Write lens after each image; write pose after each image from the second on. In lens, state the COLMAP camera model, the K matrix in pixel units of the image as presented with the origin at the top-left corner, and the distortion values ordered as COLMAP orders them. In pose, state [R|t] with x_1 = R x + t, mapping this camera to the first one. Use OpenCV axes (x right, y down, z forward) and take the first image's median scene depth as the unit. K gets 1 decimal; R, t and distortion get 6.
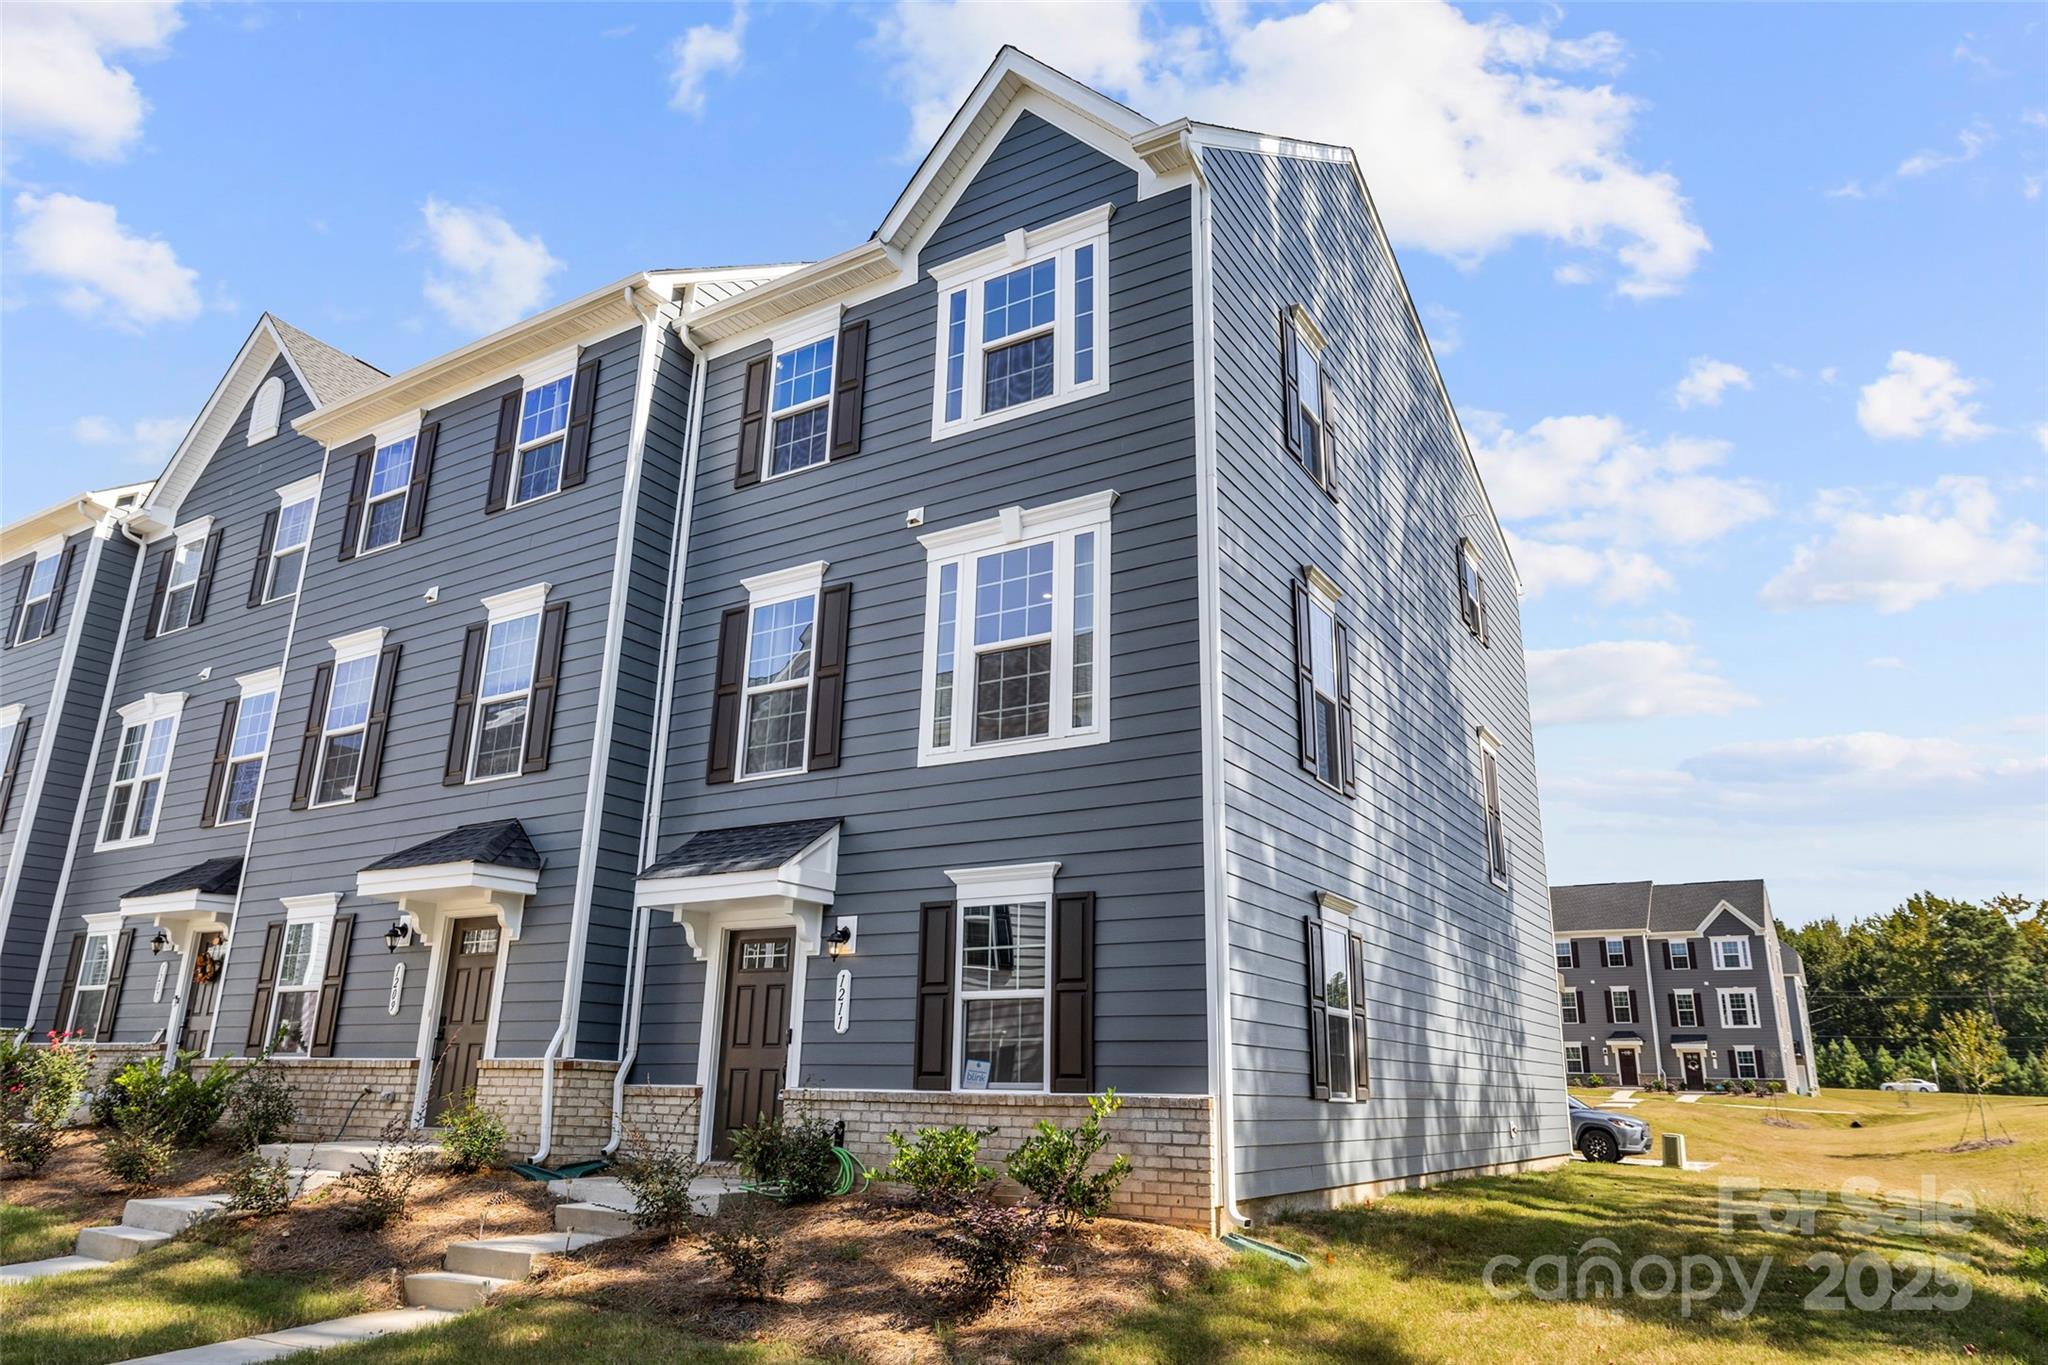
lens RADIAL K [[1321.3, 0, 1027.3], [0, 1321.3, 695.6], [0, 0, 1]] dist [0.008298, 0.003107]
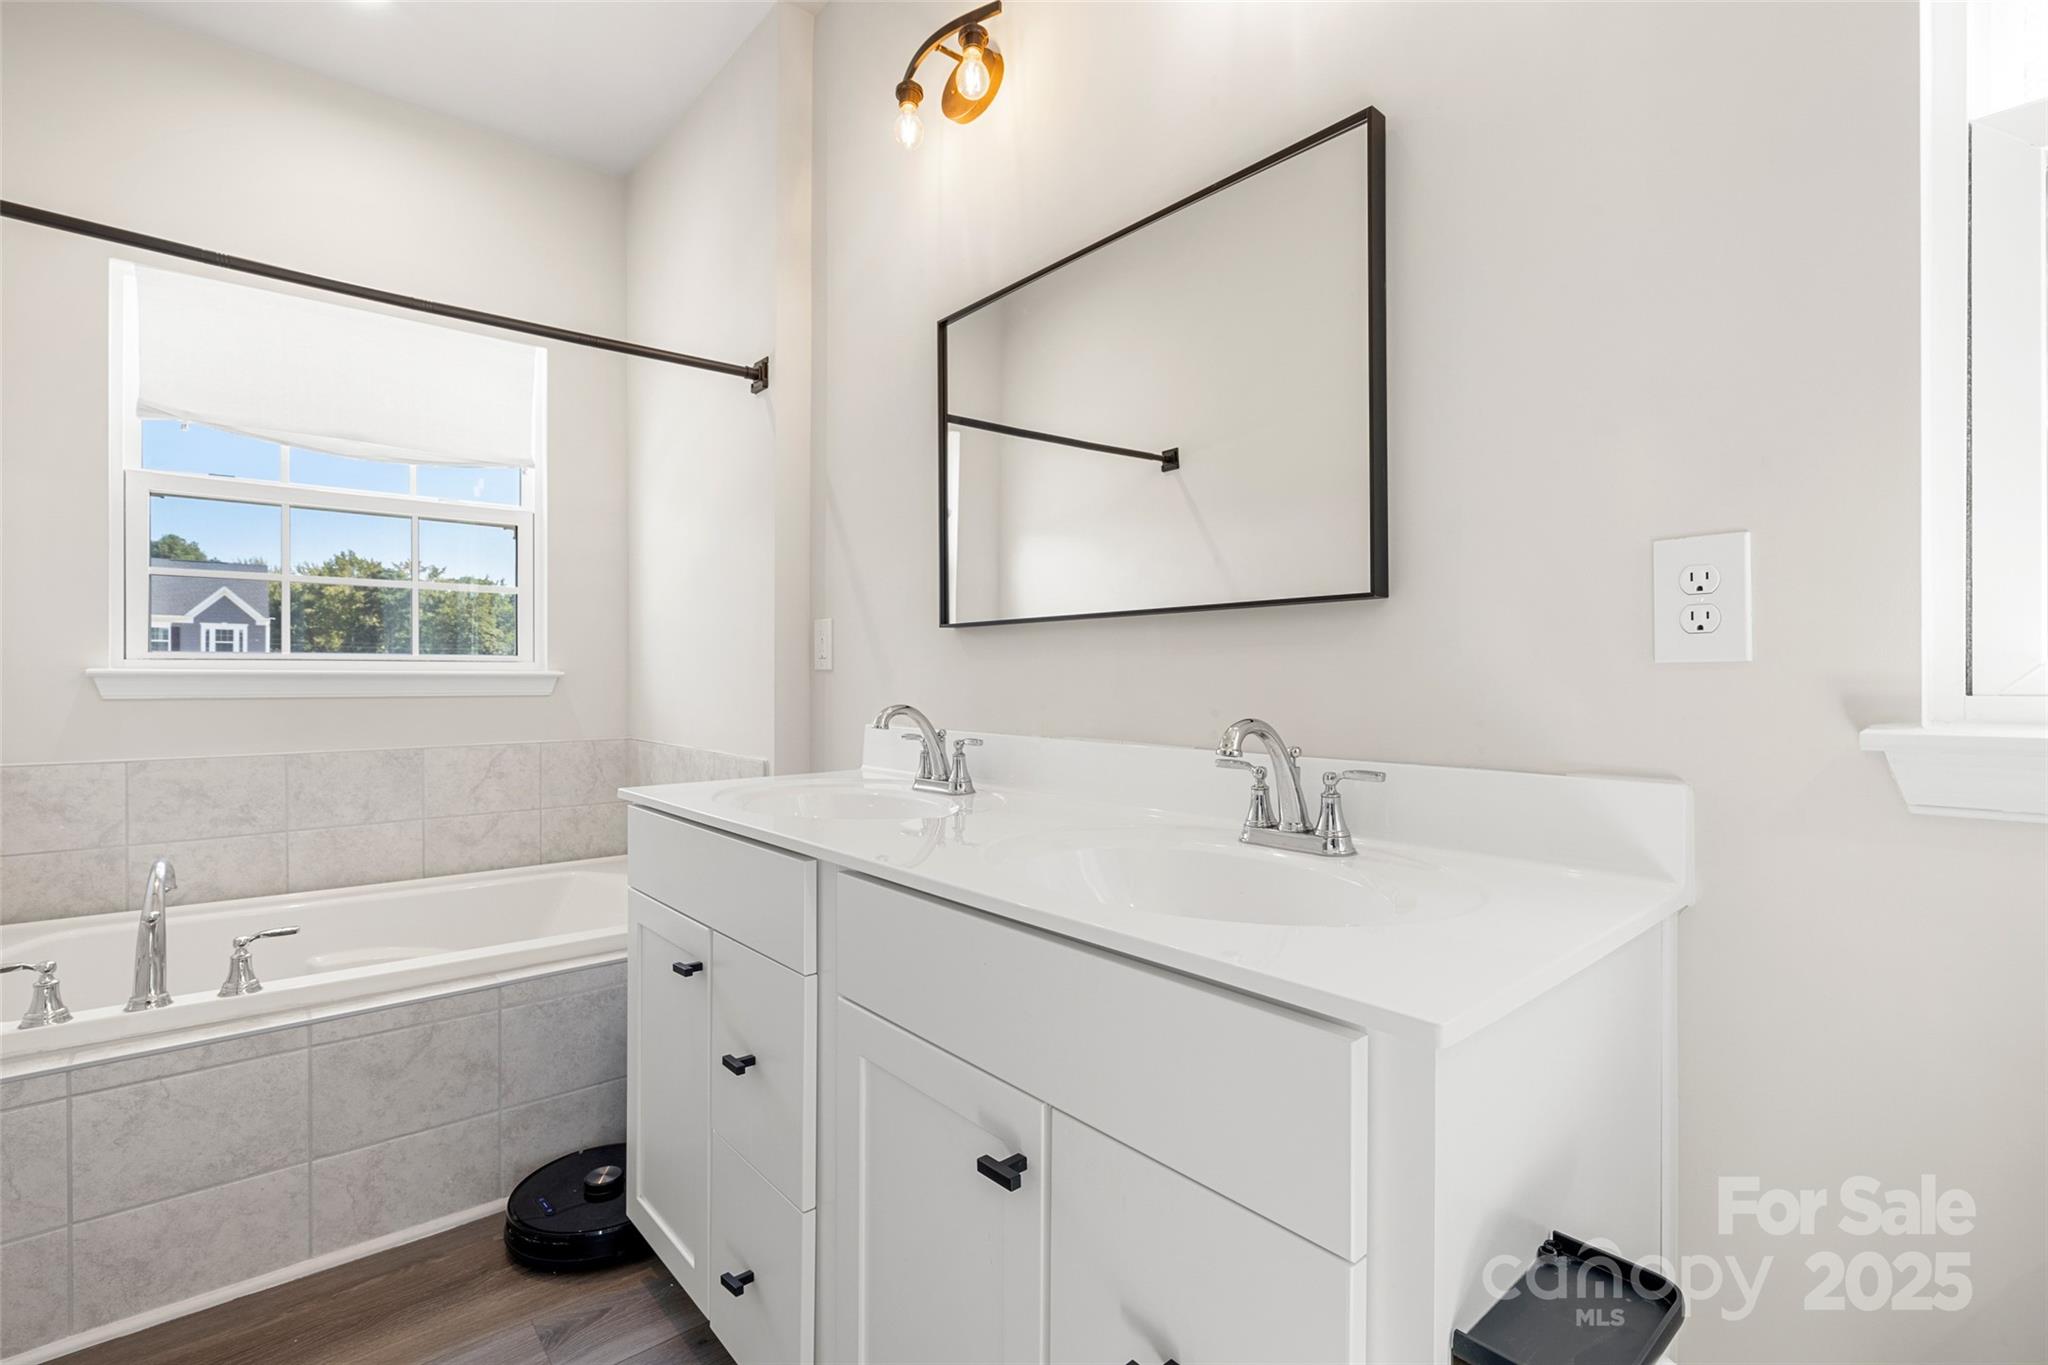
lens RADIAL K [[913.6, 0, 1033.9], [0, 913.6, 689.1], [0, 0, 1]] dist [0.001437, 0.000334]
pose [[0.328270, -0.021207, 0.944346, -2.618700], [-0.269929, 0.955952, 0.115299, -1.489731], [-0.905195, -0.292755, 0.308086, -3.483319]]
